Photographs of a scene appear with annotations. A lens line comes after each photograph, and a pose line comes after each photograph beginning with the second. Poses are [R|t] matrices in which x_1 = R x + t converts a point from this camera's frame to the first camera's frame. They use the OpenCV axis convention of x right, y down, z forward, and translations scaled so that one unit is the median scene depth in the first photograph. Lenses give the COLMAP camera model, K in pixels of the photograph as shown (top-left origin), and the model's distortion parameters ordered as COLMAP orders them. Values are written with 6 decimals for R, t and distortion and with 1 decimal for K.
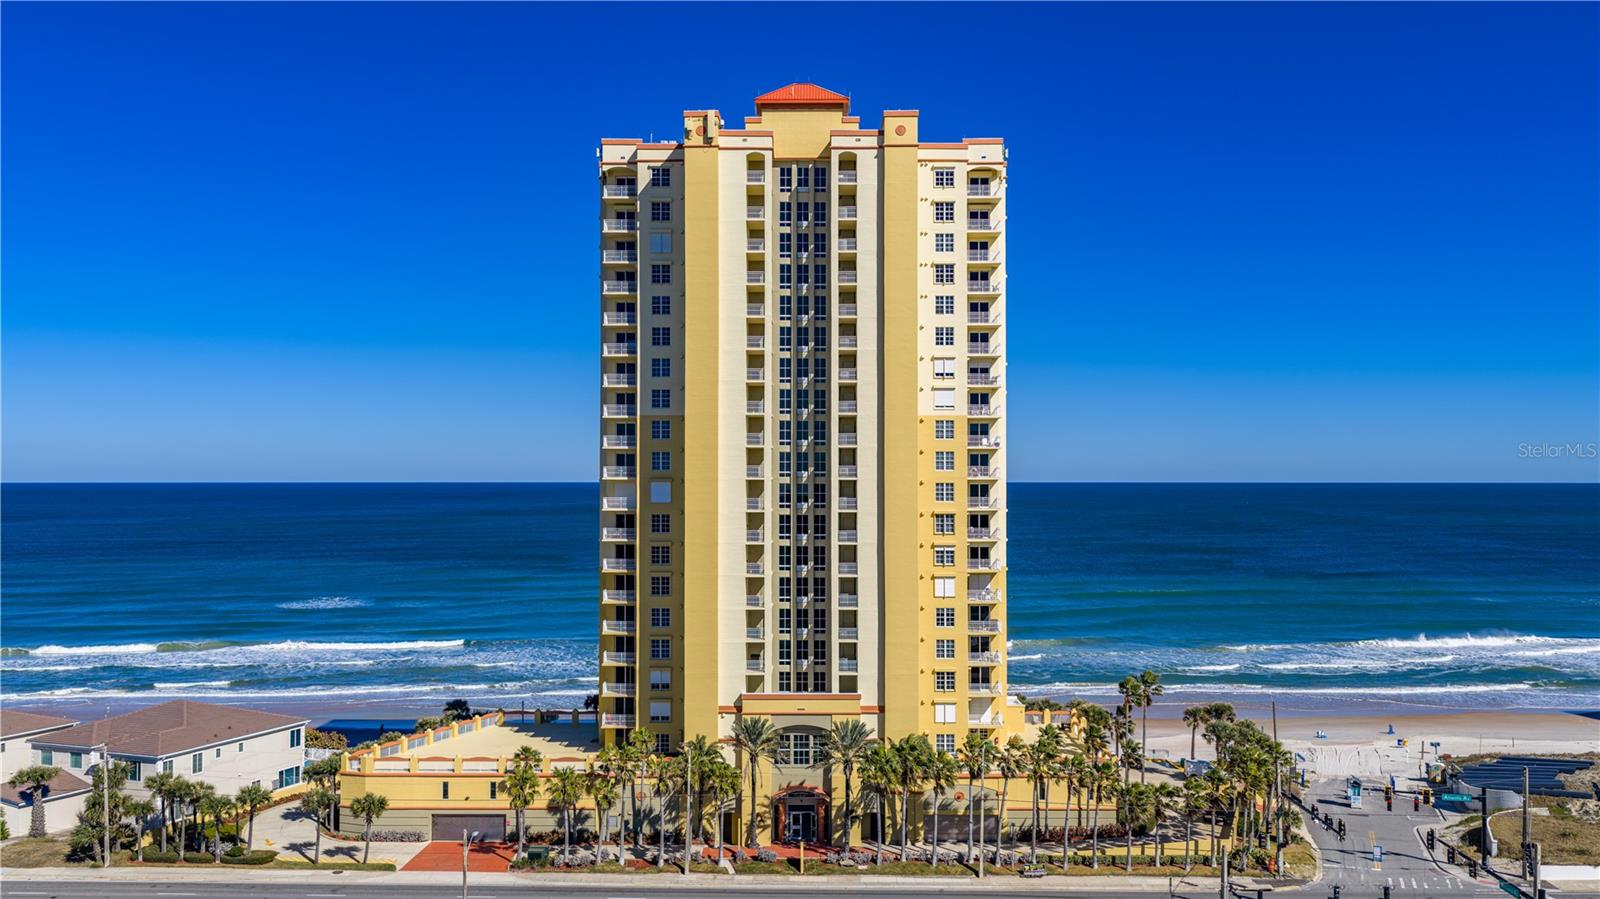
lens RADIAL K [[1393.5, 0, 792.6], [0, 1393.5, 490.0], [0, 0, 1]] dist [-0.009219, -0.002909]
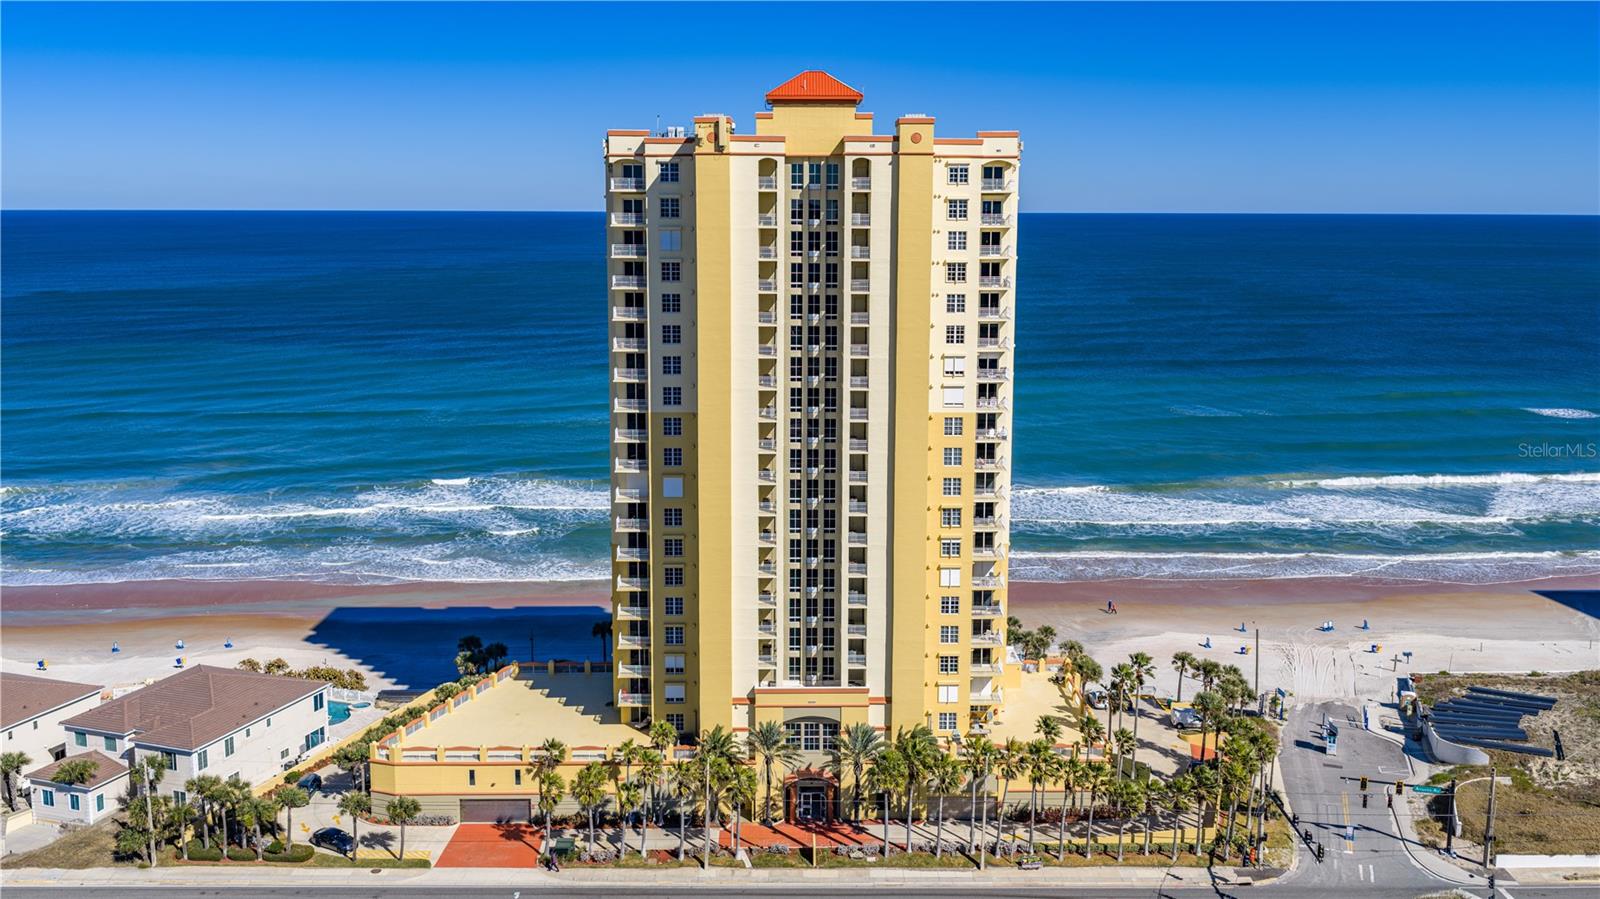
lens RADIAL K [[1405.8, 0, 800.0], [0, 1405.8, 449.5], [0, 0, 1]] dist [-0.005438, -0.001969]
pose [[0.999715, -0.001141, 0.023842, -0.027145], [-0.002741, 0.986759, 0.162170, -0.195702], [-0.023711, -0.162190, 0.986475, -0.008270]]
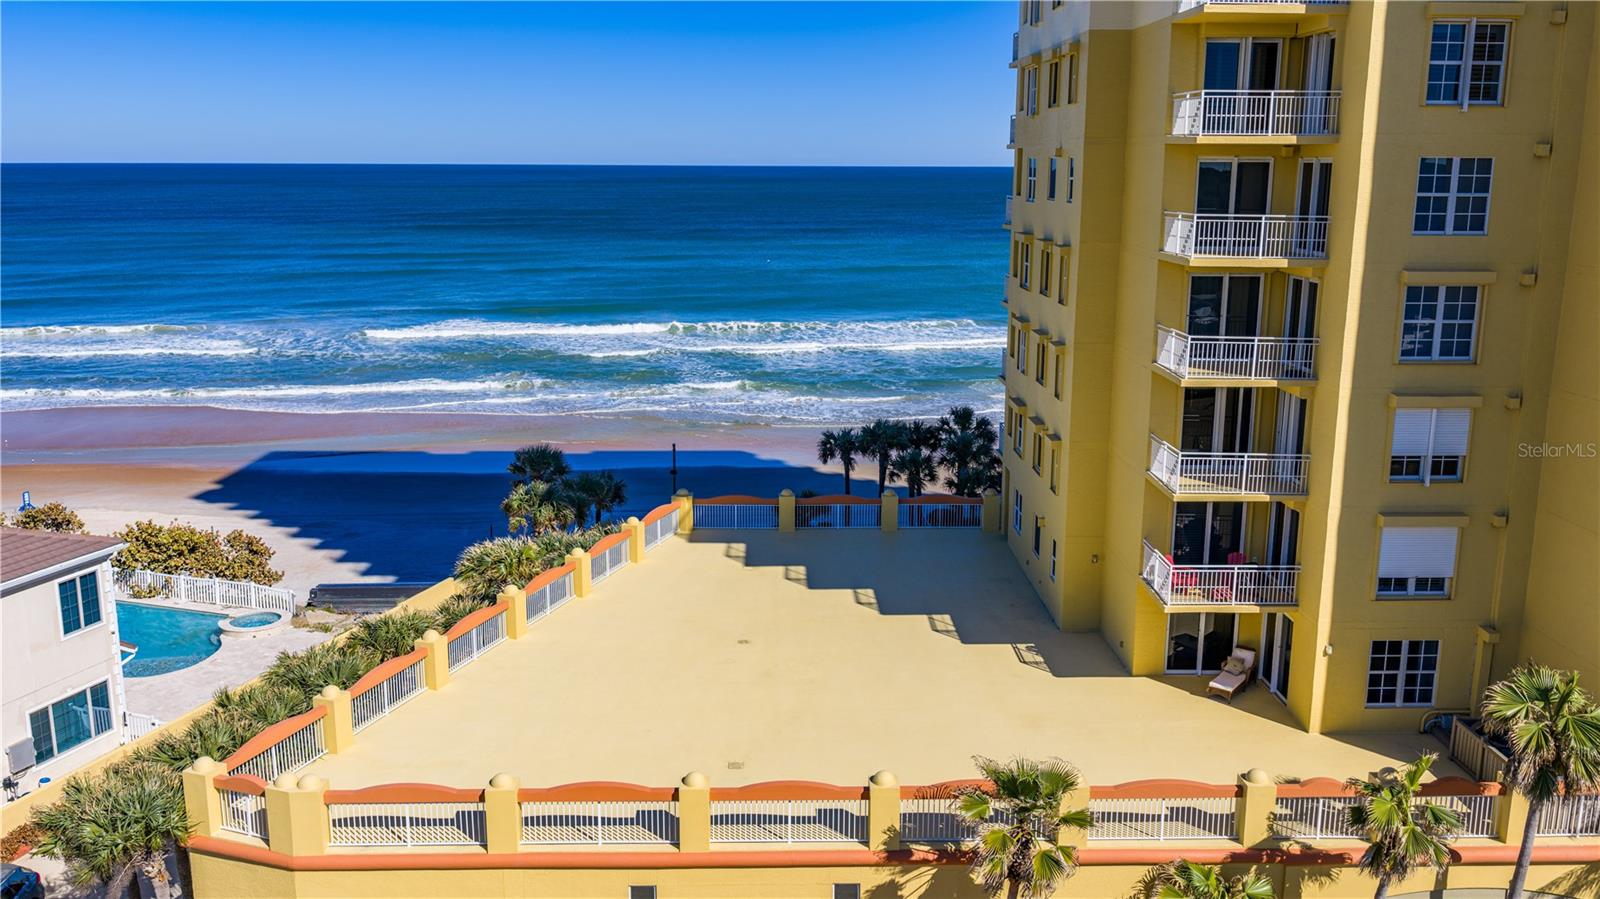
lens RADIAL K [[1362.6, 0, 800.0], [0, 1362.6, 449.5], [0, 0, 1]] dist [0.000857, -0.003157]
pose [[0.999544, -0.002288, 0.030100, -0.223653], [-0.003893, 0.979028, 0.203691, 0.088071], [-0.029935, -0.203715, 0.978572, 0.770718]]
